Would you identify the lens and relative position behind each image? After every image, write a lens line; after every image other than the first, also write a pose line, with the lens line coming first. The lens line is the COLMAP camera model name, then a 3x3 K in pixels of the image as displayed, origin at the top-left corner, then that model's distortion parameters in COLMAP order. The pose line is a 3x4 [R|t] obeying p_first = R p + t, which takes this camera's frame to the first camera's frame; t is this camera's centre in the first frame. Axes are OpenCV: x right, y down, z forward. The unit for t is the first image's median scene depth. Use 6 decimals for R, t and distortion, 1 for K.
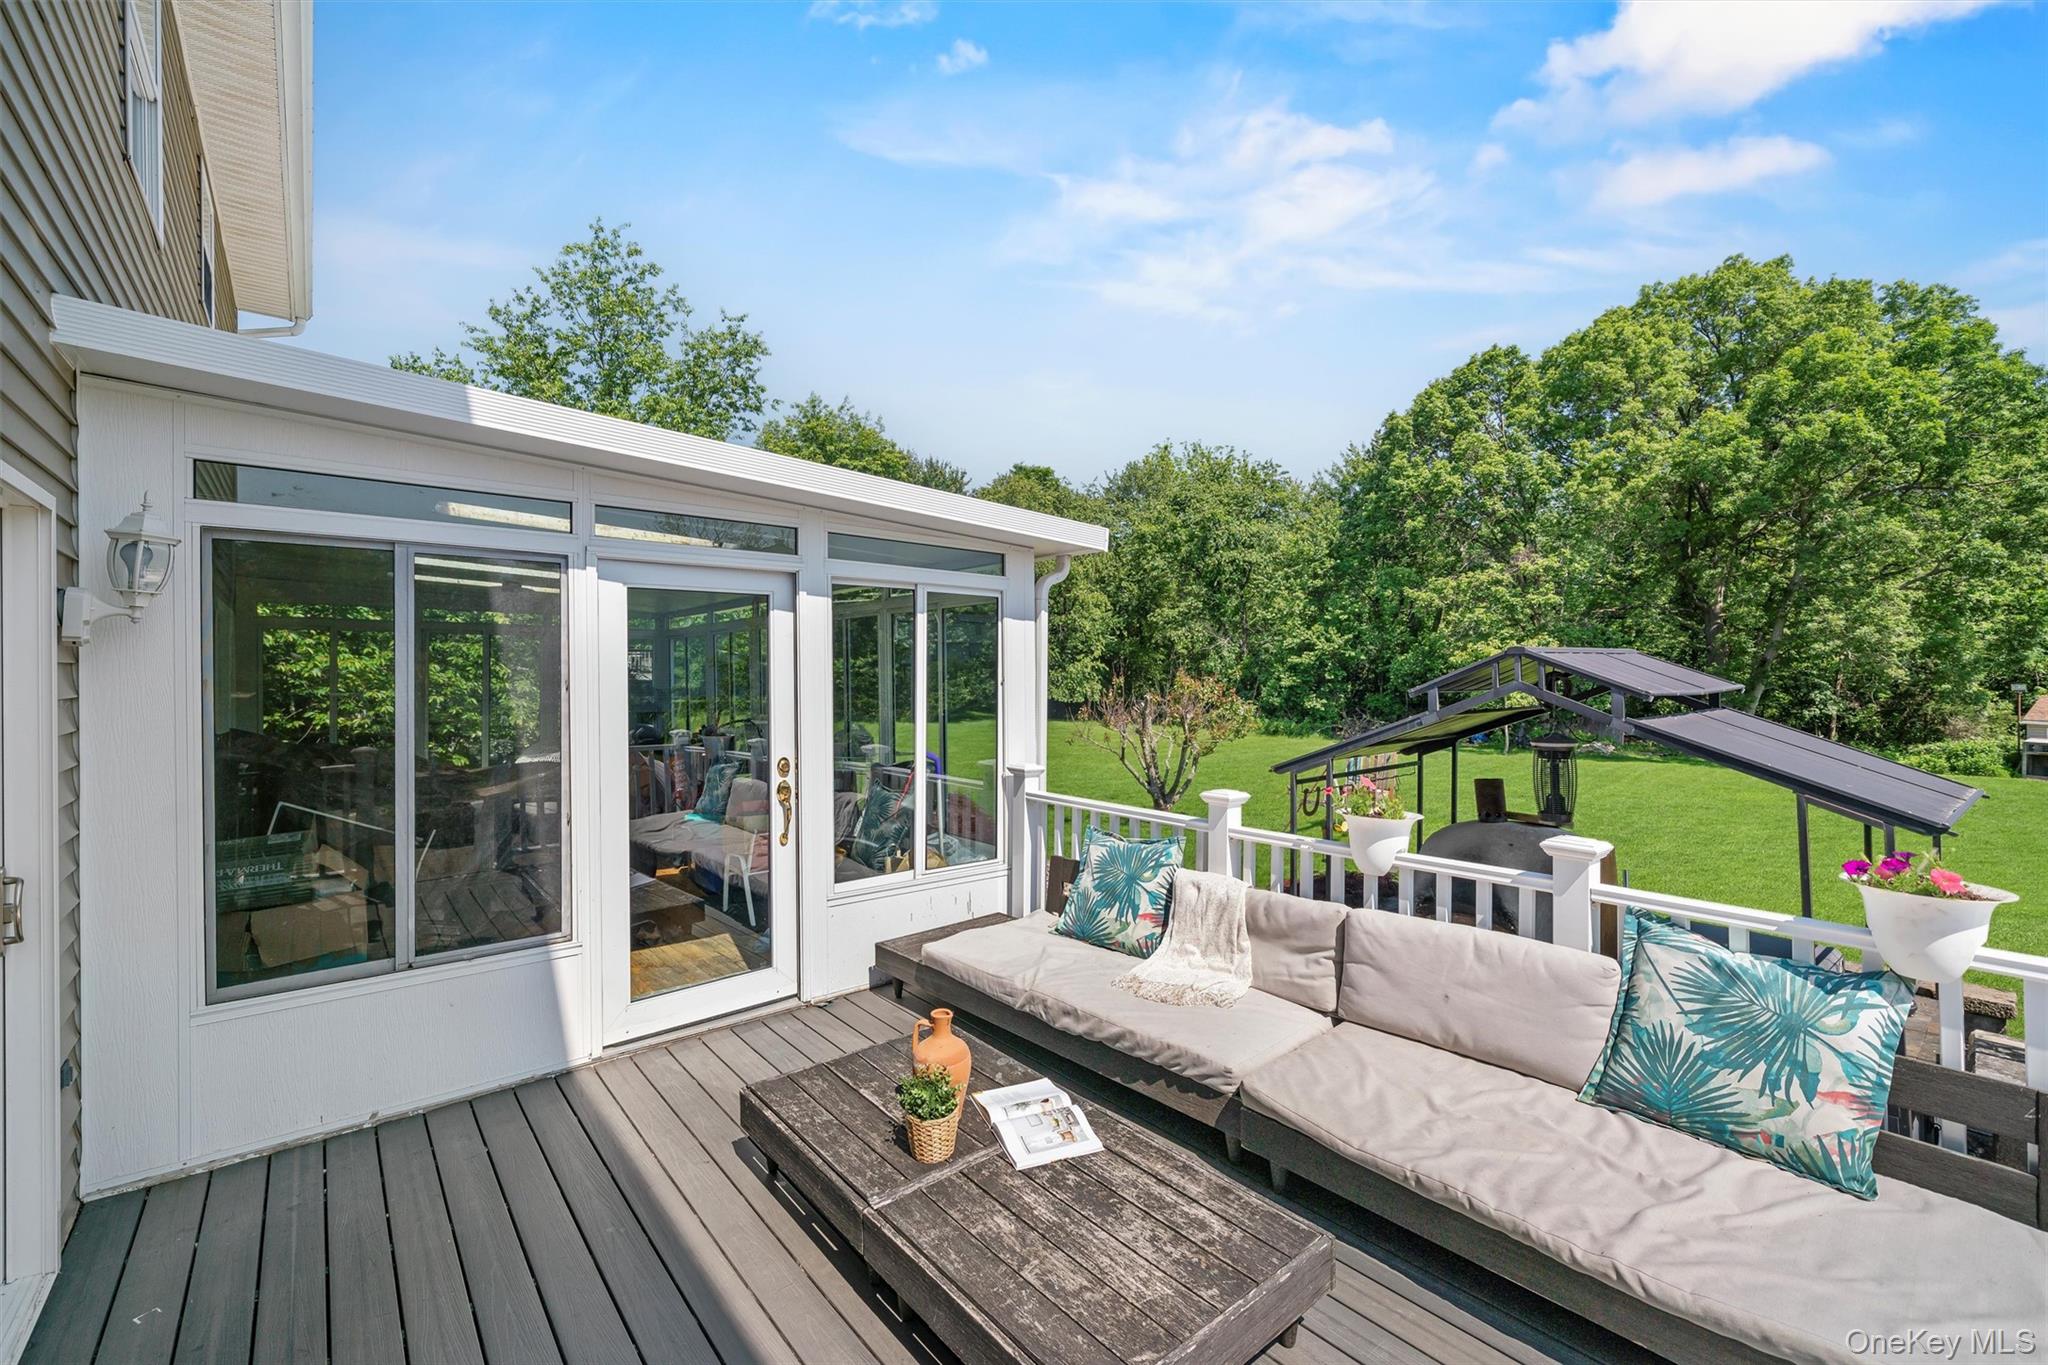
lens RADIAL K [[868.3, 0, 1014.5], [0, 868.3, 668.2], [0, 0, 1]] dist [-0.003485, -0.000489]
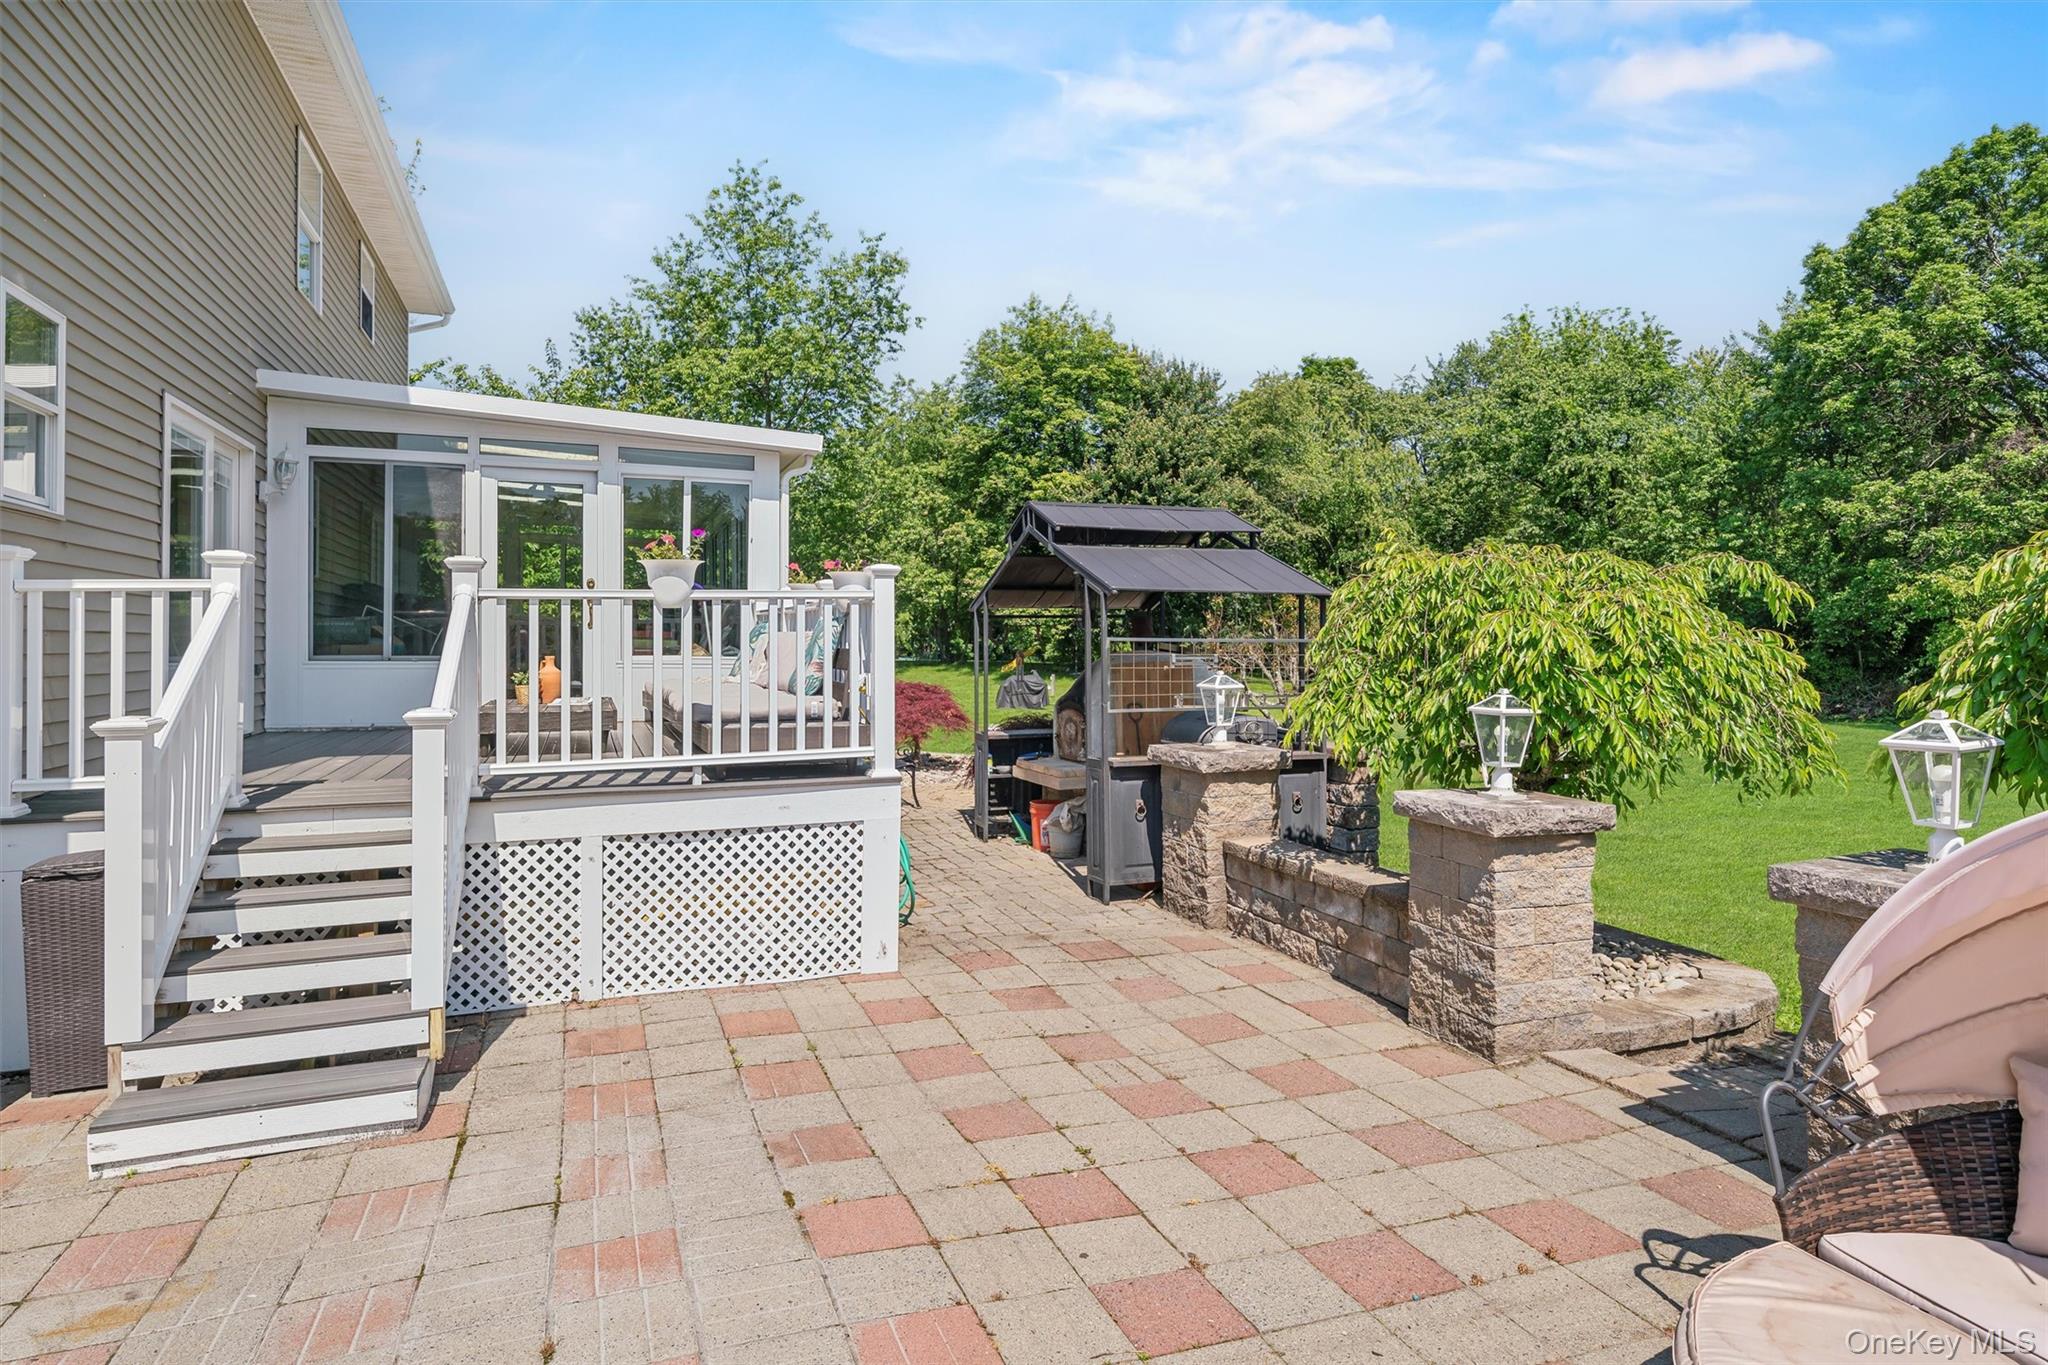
lens RADIAL K [[1158.0, 0, 997.4], [0, 1158.0, 638.8], [0, 0, 1]] dist [-0.005808, 0.001430]
pose [[0.943251, 0.004189, -0.332053, 0.251038], [-0.003856, 0.999991, 0.001662, 0.042857], [0.332057, -0.000288, 0.943259, -0.180342]]
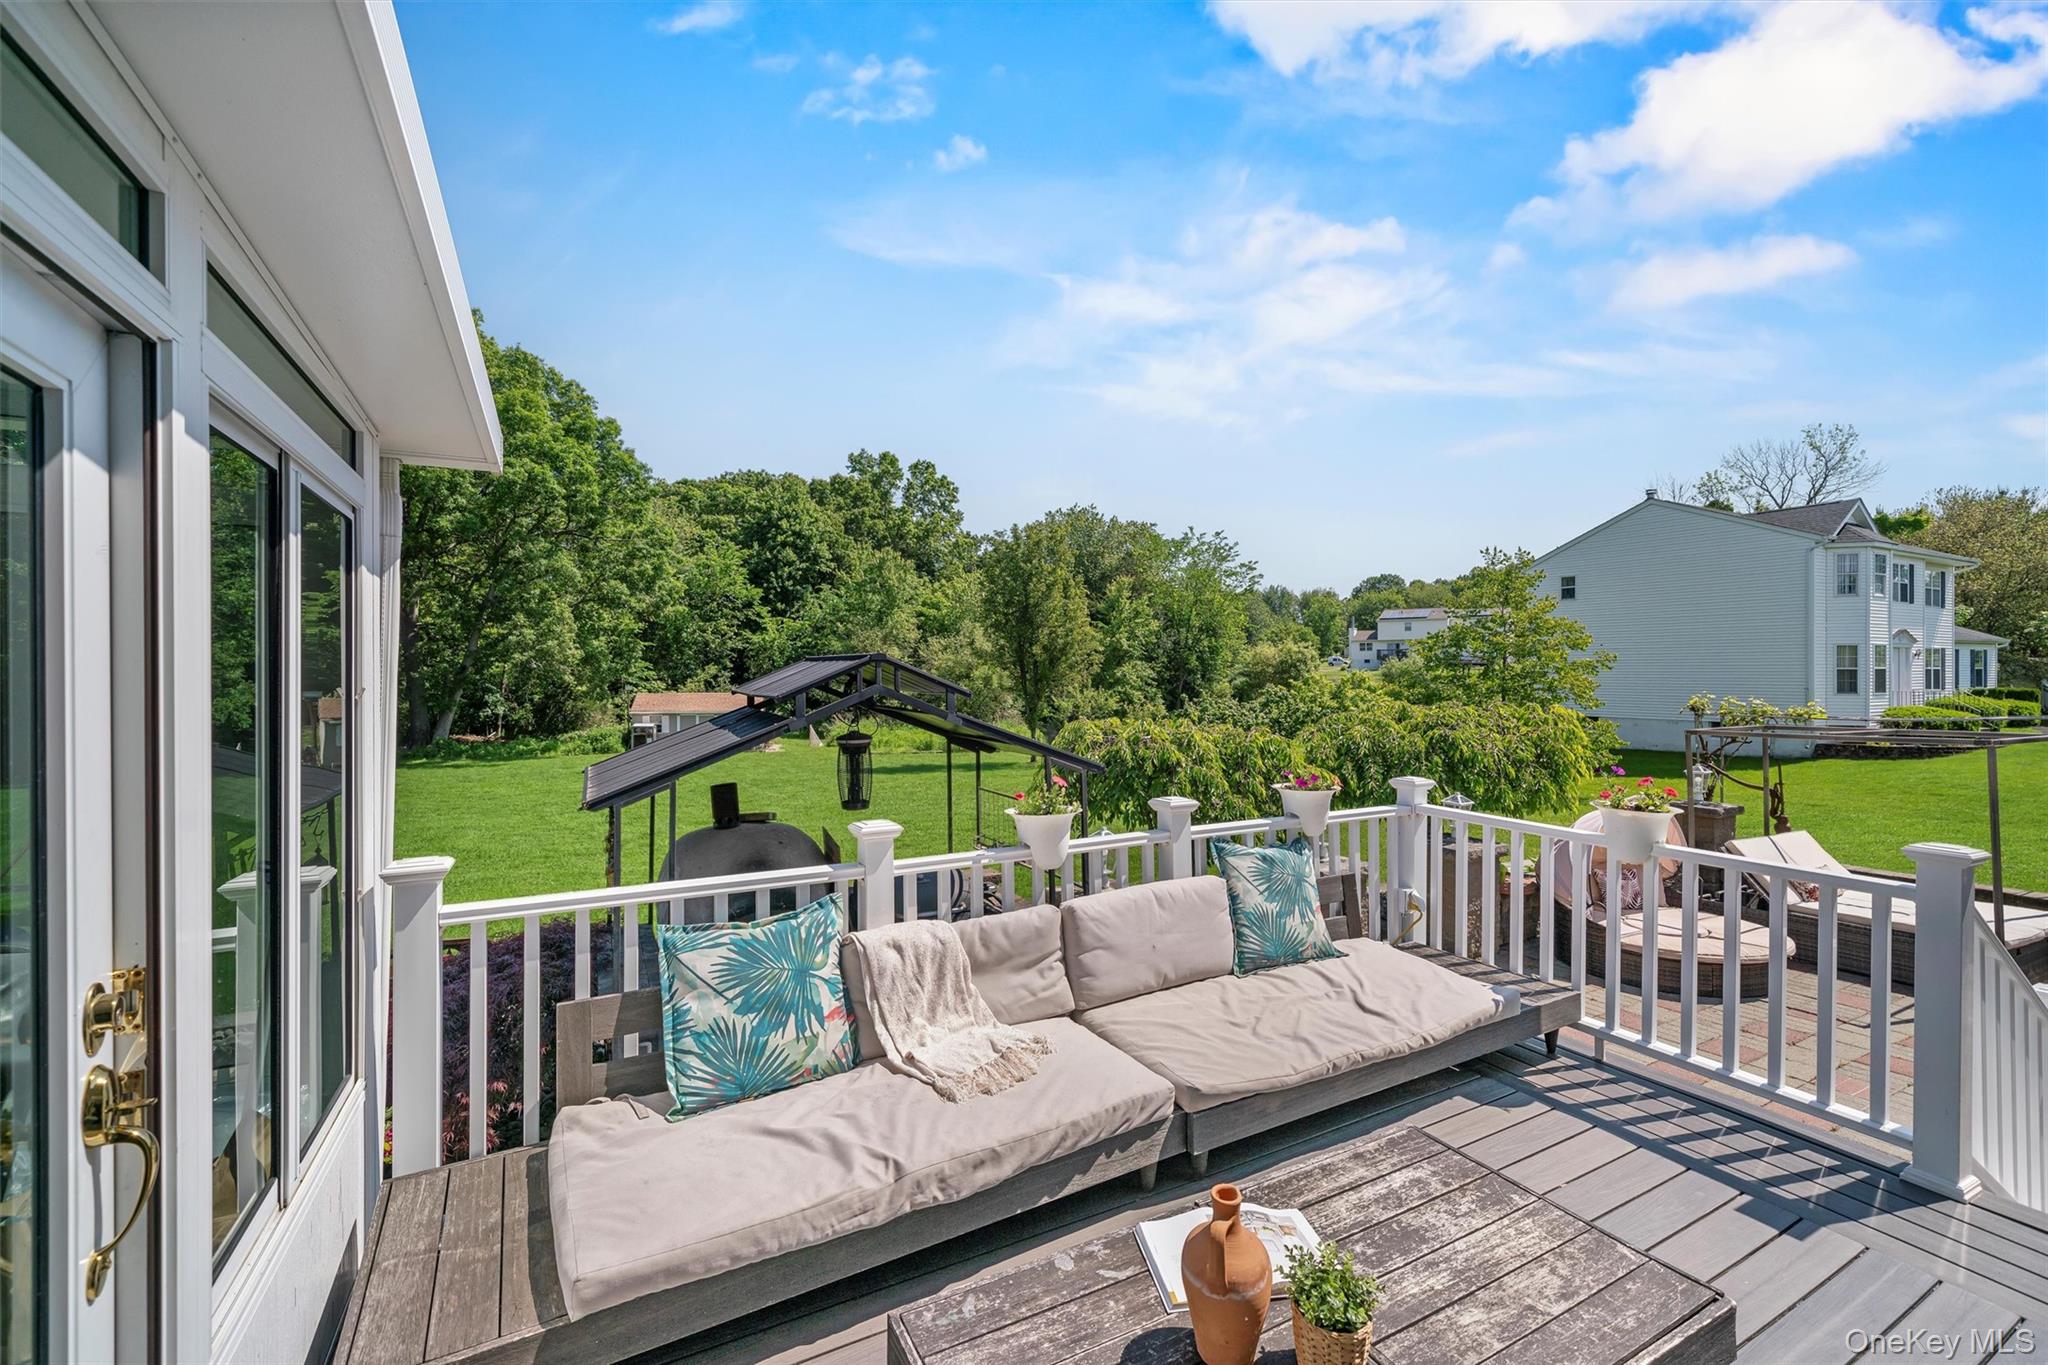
lens RADIAL K [[868.3, 0, 980.4], [0, 868.3, 679.8], [0, 0, 1]] dist [-0.003485, -0.000489]
pose [[0.196353, -0.005031, 0.980520, -0.158307], [-0.000567, 0.999986, 0.005245, 0.000882], [-0.980533, -0.001586, 0.196348, 0.219374]]
